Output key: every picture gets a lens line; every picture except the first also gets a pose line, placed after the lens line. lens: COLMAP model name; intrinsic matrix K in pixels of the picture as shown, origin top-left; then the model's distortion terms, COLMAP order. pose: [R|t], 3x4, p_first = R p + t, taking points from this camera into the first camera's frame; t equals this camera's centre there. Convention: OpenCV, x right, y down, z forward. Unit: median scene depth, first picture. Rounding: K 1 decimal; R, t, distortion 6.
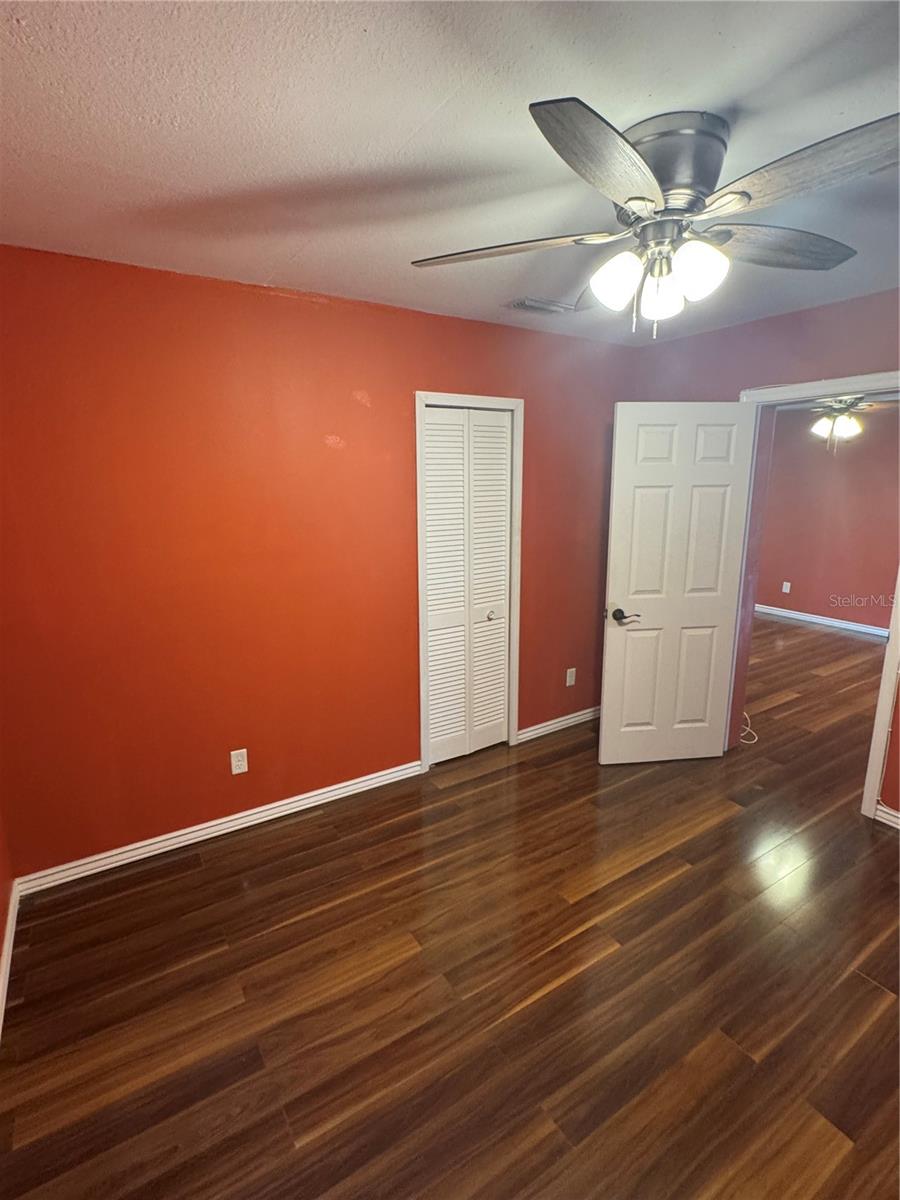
lens RADIAL K [[574.8, 0, 450.6], [0, 574.8, 596.0], [0, 0, 1]] dist [-0.003362, 0.000529]
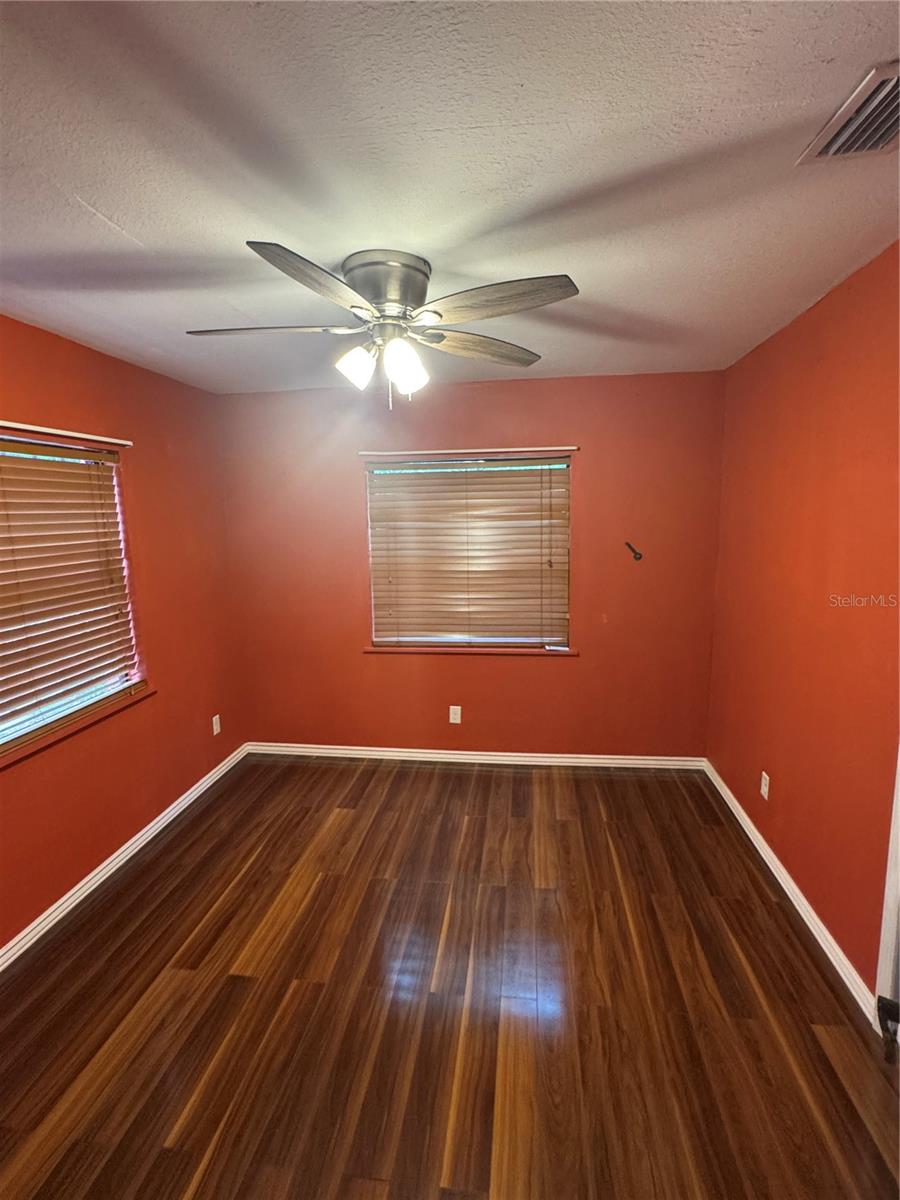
lens RADIAL K [[574.8, 0, 447.2], [0, 574.8, 601.8], [0, 0, 1]] dist [-0.003362, 0.000529]
pose [[-0.645854, 0.133663, -0.751669, 1.015141], [-0.134571, 0.949209, 0.284417, -0.330172], [0.751507, 0.284845, -0.595063, 1.556699]]
